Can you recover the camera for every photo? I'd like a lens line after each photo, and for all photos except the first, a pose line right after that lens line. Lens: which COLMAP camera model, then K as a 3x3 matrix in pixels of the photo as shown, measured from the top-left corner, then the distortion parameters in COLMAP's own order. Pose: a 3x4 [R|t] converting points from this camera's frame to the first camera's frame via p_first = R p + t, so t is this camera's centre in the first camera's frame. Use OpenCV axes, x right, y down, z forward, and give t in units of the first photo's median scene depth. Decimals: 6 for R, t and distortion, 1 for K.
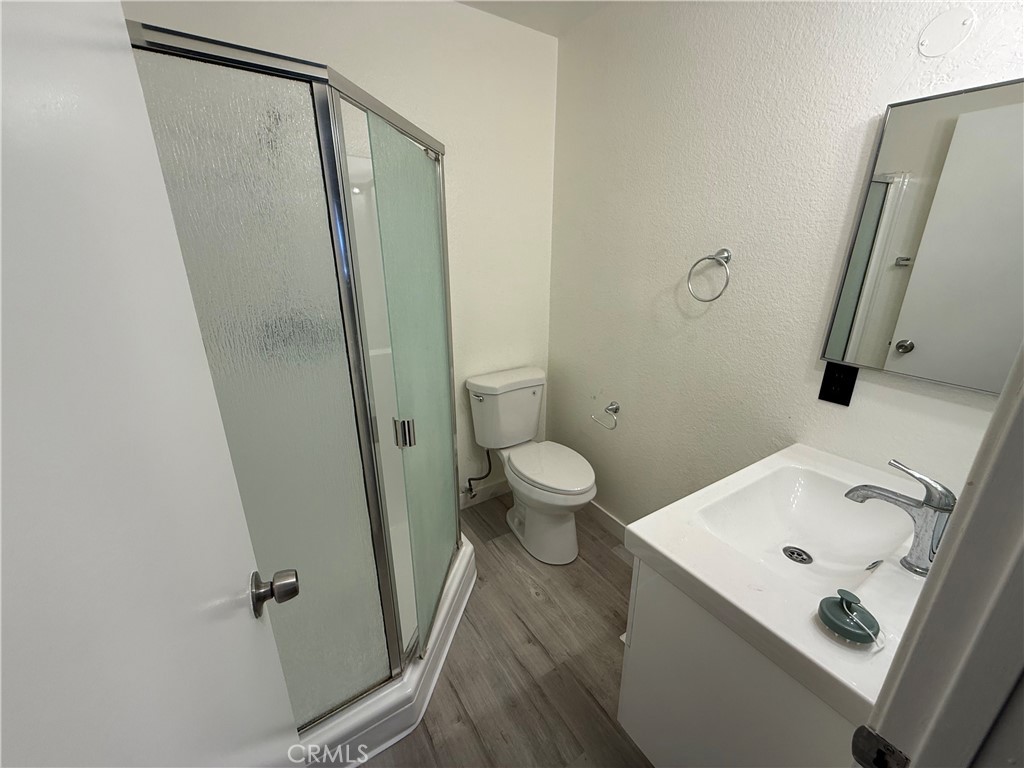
lens RADIAL K [[407.8, 0, 514.4], [0, 407.8, 375.6], [0, 0, 1]] dist [-0.002926, -0.000233]
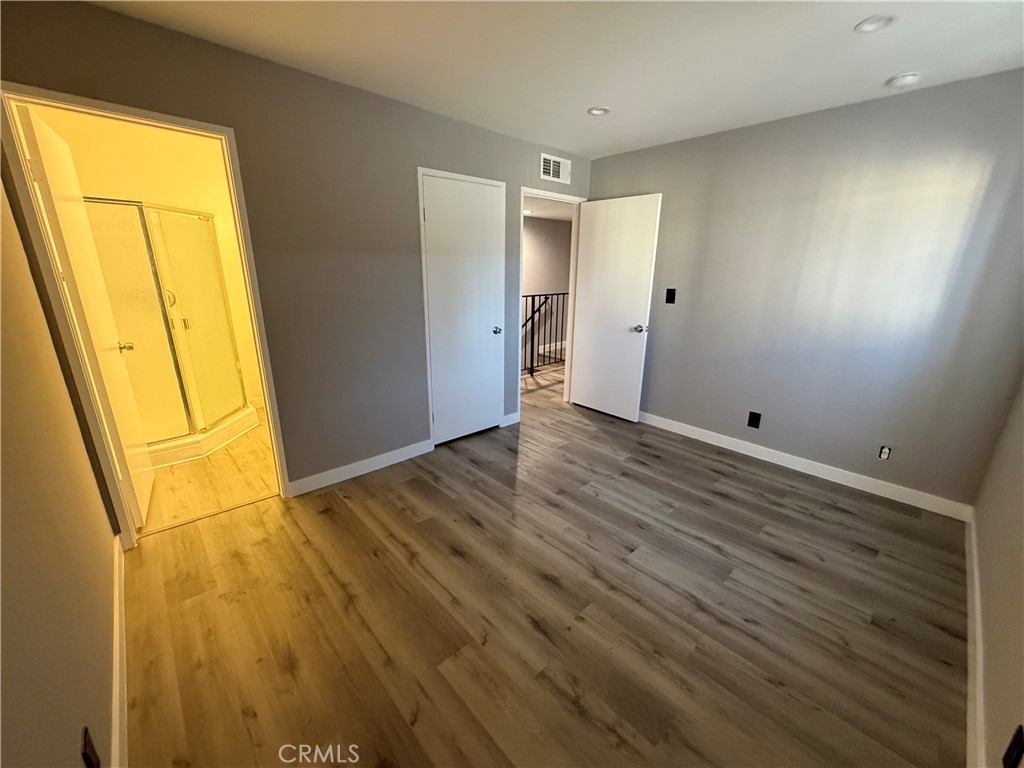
lens RADIAL K [[407.8, 0, 510.3], [0, 407.8, 386.2], [0, 0, 1]] dist [-0.002926, -0.000233]
pose [[0.982867, -0.063546, 0.173016, 2.193613], [0.068830, 0.997322, -0.024710, 1.204332], [-0.170982, 0.036195, 0.984609, -3.240747]]
